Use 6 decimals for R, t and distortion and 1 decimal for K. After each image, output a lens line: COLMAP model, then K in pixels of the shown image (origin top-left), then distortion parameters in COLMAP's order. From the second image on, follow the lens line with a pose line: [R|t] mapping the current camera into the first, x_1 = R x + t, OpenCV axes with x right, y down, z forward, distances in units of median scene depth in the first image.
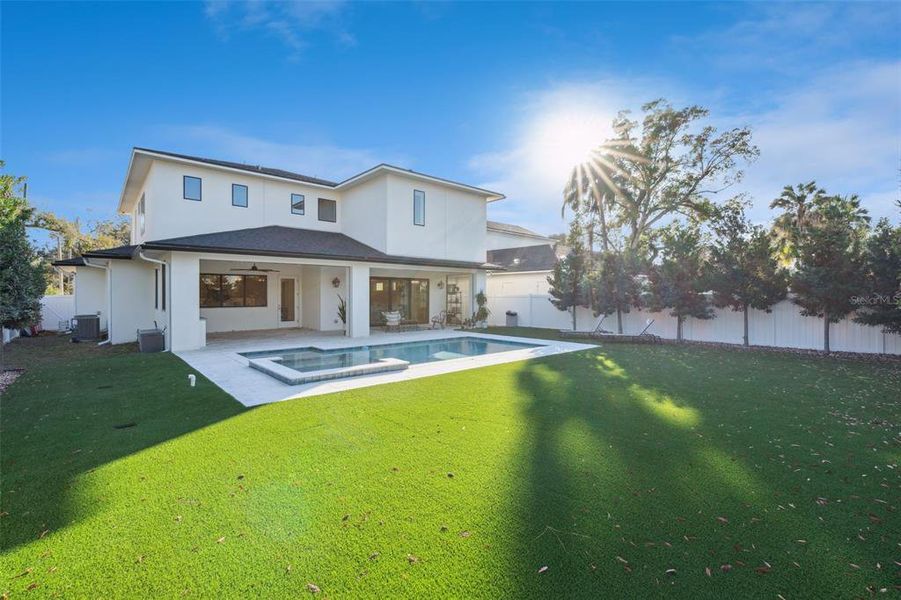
lens RADIAL K [[417.0, 0, 451.7], [0, 417.0, 297.2], [0, 0, 1]] dist [-0.007228, -0.000055]
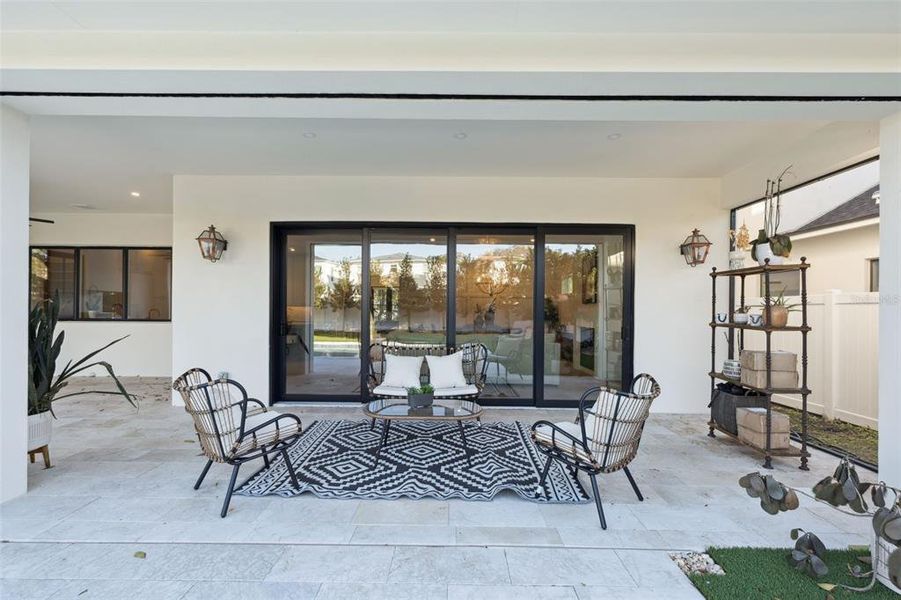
lens RADIAL K [[417.0, 0, 451.7], [0, 417.0, 297.2], [0, 0, 1]] dist [-0.007228, -0.000055]
pose [[0.694348, -0.018649, -0.719397, 0.052095], [-0.008692, 0.999374, -0.034296, 0.008107], [0.719587, 0.030066, 0.693751, 0.876868]]
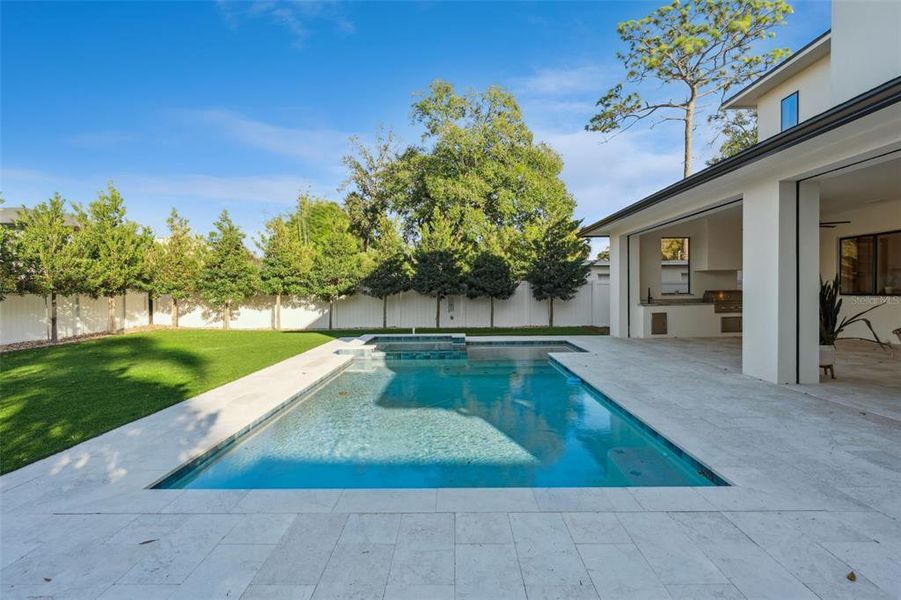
lens RADIAL K [[452.3, 0, 449.8], [0, 452.3, 289.7], [0, 0, 1]] dist [-0.006413, -0.000395]
pose [[-0.701878, 0.006239, -0.712270, 0.239373], [0.001976, 0.999975, 0.006813, 0.009063], [0.712295, 0.003375, -0.701872, 0.909505]]
